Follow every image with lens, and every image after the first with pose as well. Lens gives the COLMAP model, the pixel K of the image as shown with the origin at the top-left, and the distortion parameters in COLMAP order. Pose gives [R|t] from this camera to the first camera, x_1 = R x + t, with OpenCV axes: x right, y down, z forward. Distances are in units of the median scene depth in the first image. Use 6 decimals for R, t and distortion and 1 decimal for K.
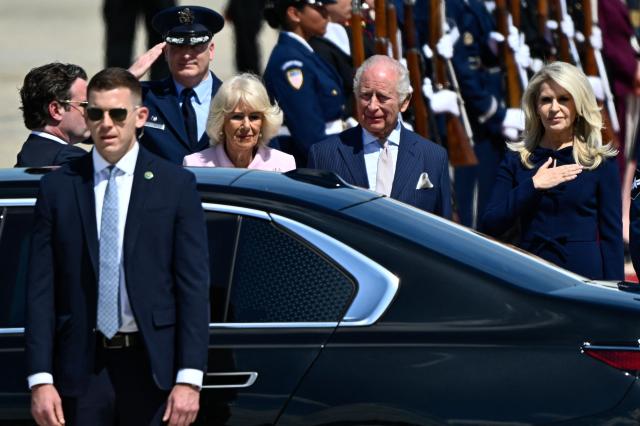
lens RADIAL K [[888.9, 0, 320.0], [0, 888.9, 213.0], [0, 0, 1]] dist [-0.086792, 0.024641]
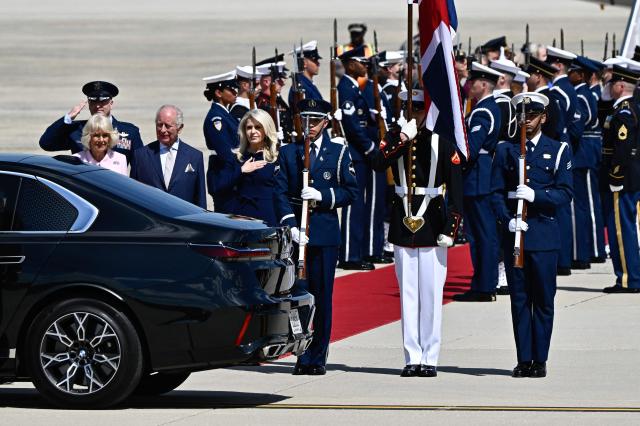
lens RADIAL K [[443.2, 0, 320.0], [0, 443.2, 213.0], [0, 0, 1]] dist [0.001228, 0.000431]
pose [[0.999934, 0.008770, 0.007380, 0.409108], [-0.008950, 0.999658, 0.024592, 0.037316], [-0.007162, -0.024656, 0.999670, 0.001143]]
